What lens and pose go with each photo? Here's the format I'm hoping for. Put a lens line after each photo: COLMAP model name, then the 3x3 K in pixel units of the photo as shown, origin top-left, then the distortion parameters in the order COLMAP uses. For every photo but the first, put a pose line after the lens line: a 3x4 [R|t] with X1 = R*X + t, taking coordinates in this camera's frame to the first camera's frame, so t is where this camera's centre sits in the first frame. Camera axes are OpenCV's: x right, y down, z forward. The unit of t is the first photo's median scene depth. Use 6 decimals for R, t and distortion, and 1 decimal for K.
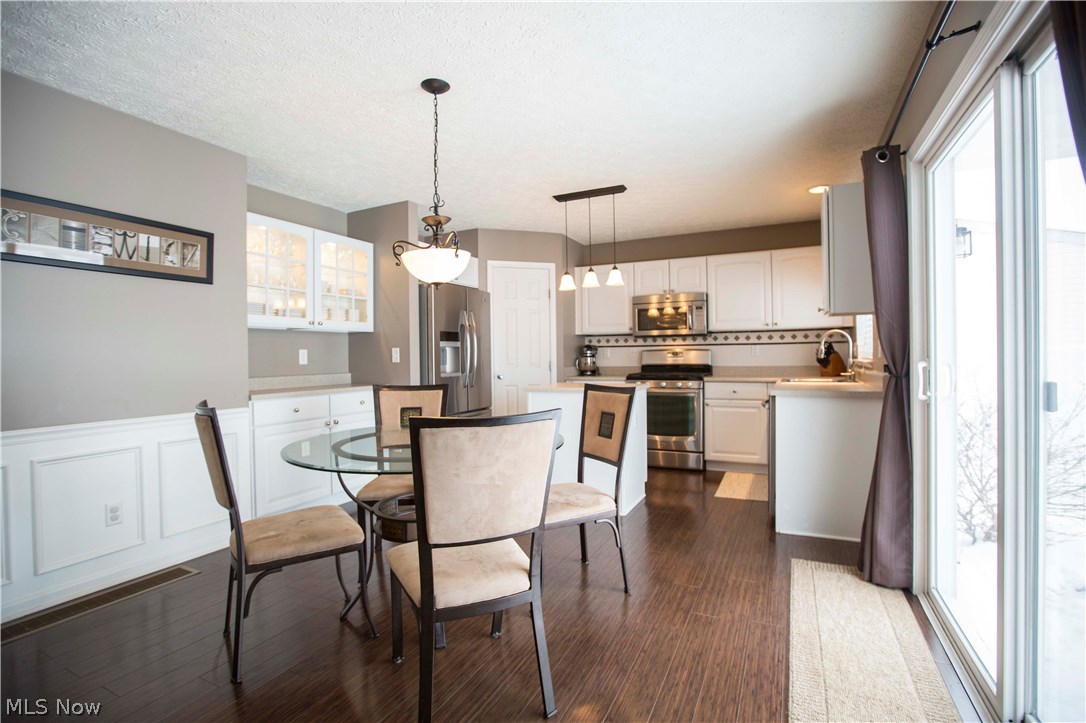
lens RADIAL K [[498.3, 0, 537.5], [0, 498.3, 356.2], [0, 0, 1]] dist [-0.051891, 0.019008]
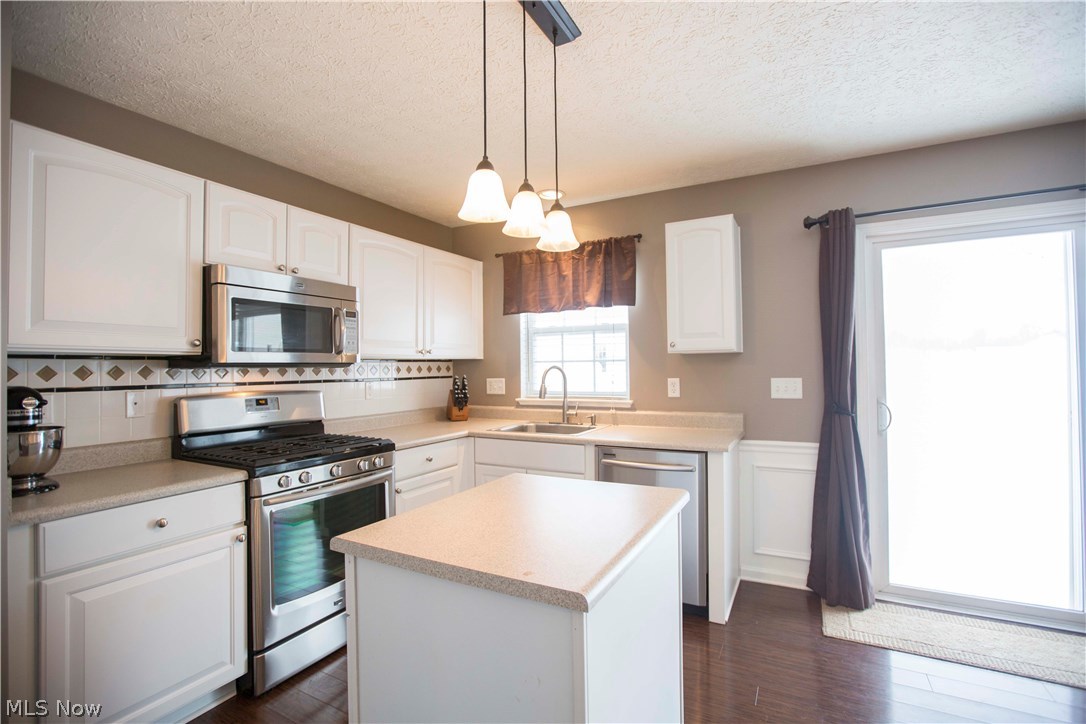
lens RADIAL K [[498.3, 0, 535.1], [0, 498.3, 362.0], [0, 0, 1]] dist [-0.051891, 0.019008]
pose [[0.037915, 0.023118, 0.999014, -0.205634], [0.014081, 0.999621, -0.023667, -0.031866], [-0.999182, 0.014964, 0.037575, 0.810467]]
